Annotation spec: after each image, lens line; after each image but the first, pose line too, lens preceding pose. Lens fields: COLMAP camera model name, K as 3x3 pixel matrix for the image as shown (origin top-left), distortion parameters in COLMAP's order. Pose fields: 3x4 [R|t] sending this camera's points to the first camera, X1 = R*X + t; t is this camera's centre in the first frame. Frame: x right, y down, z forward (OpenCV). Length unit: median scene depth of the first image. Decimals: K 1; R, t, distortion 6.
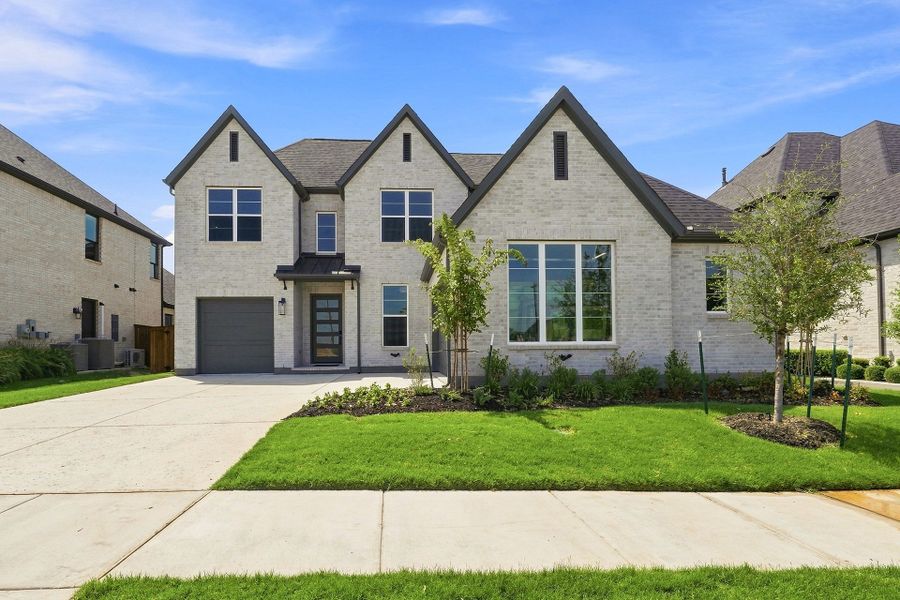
lens RADIAL K [[428.7, 0, 420.9], [0, 428.7, 344.9], [0, 0, 1]] dist [-0.002594, 0.000461]
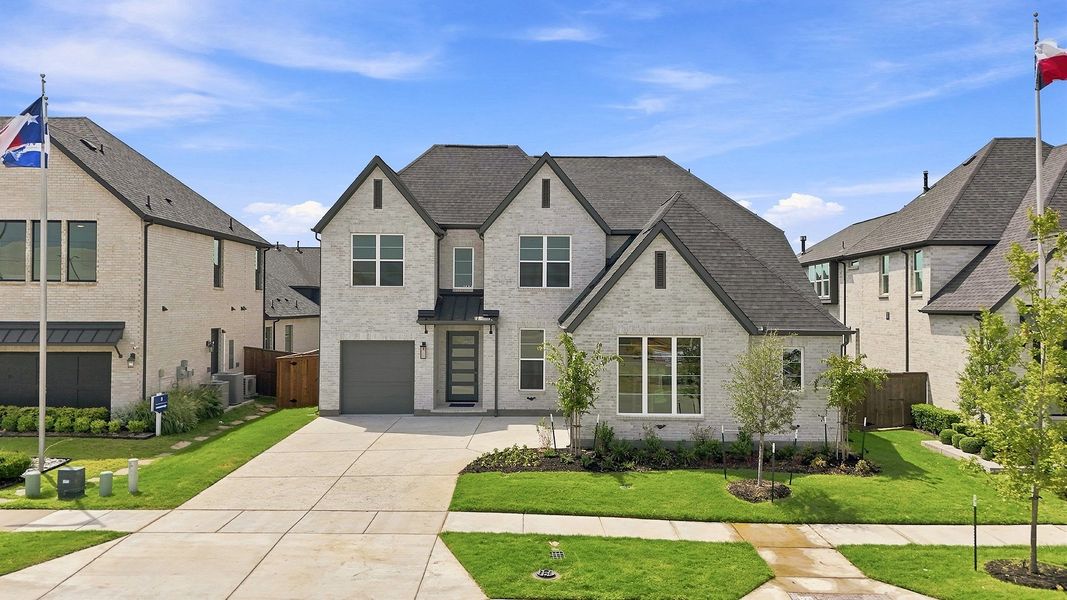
lens RADIAL K [[776.2, 0, 533.5], [0, 776.2, 300.0], [0, 0, 1]] dist [0.110531, -0.117481]
pose [[0.997994, 0.013146, -0.061929, 0.056374], [-0.012959, 0.999910, 0.003430, -0.219184], [0.061969, -0.002621, 0.998075, -0.849310]]
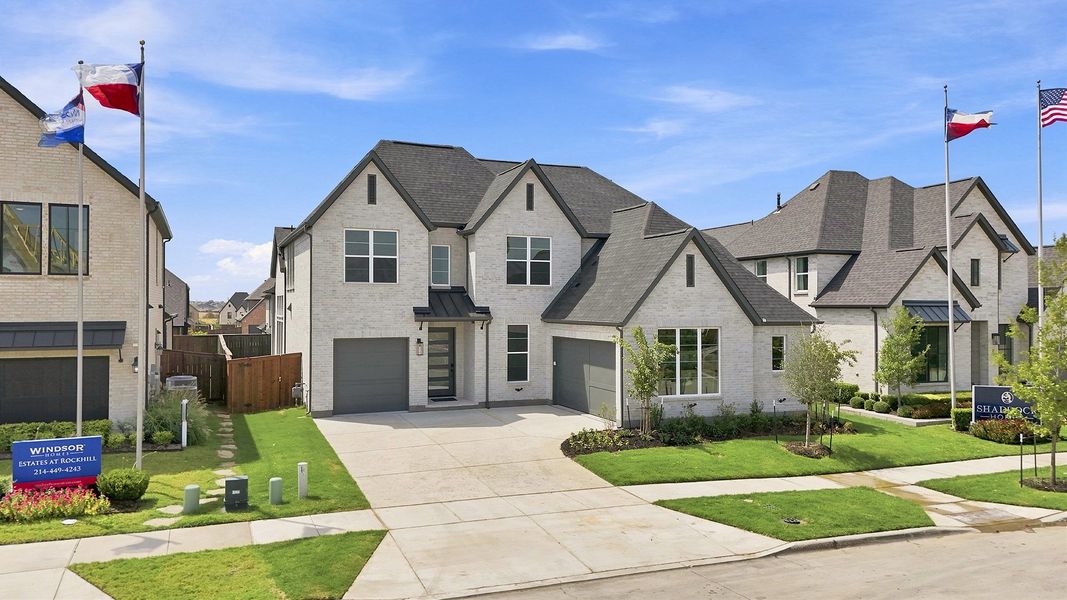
lens RADIAL K [[776.2, 0, 533.5], [0, 776.2, 300.0], [0, 0, 1]] dist [0.110531, -0.117481]
pose [[0.946099, 0.011874, 0.323660, -0.668478], [-0.013045, 0.999914, 0.001450, -0.208156], [-0.323614, -0.005594, 0.946173, -0.874069]]
